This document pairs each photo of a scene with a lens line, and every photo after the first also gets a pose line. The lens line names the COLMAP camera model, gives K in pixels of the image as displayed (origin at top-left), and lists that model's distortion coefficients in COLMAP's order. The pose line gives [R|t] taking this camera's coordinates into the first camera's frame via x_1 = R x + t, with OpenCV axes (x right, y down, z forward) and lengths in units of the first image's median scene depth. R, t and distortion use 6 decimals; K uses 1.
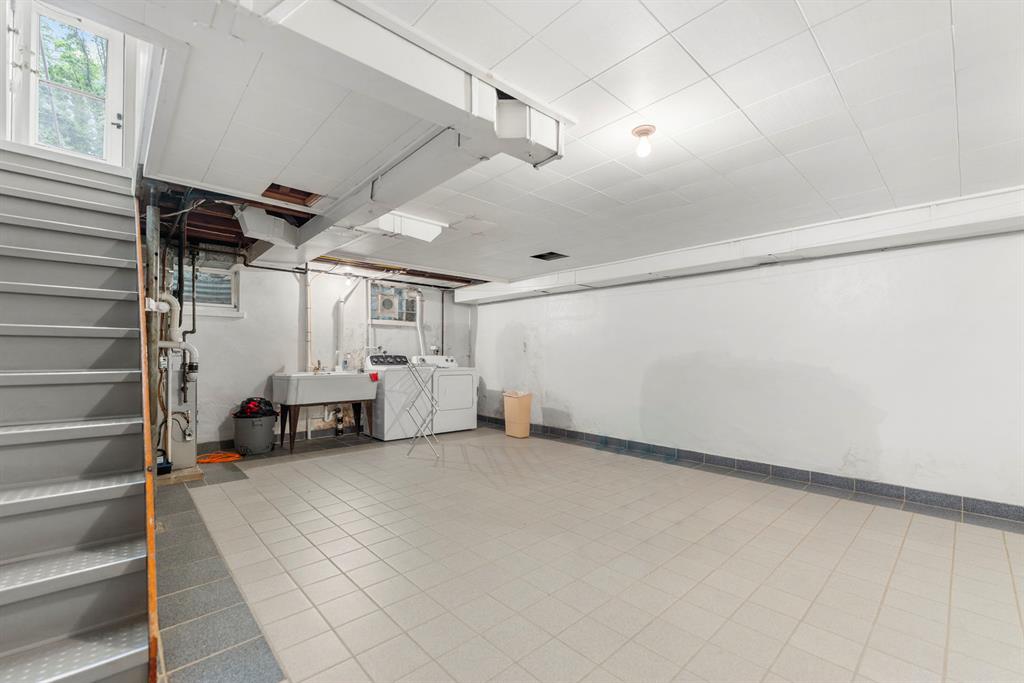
lens RADIAL K [[418.6, 0, 512.4], [0, 418.6, 355.4], [0, 0, 1]] dist [-0.002162, -0.000023]
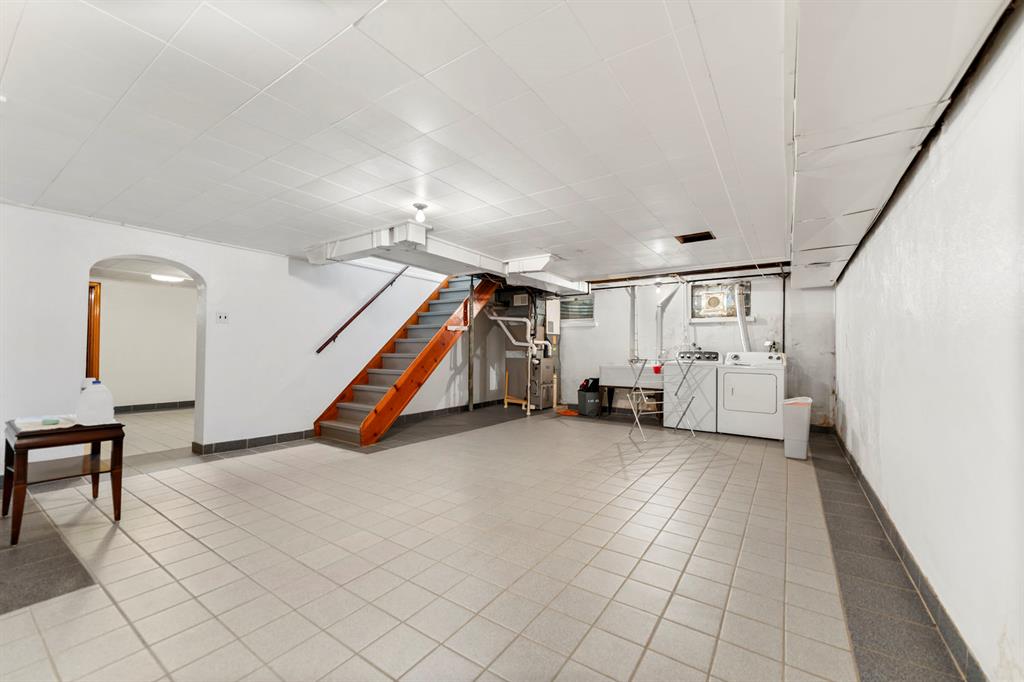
lens RADIAL K [[409.2, 0, 512.0], [0, 409.2, 341.0], [0, 0, 1]] dist [0.000316, 0.000097]
pose [[0.222666, -0.023661, -0.974608, 0.596907], [-0.008997, 0.999613, -0.026324, 0.004934], [0.974853, 0.014630, 0.222367, 0.307775]]
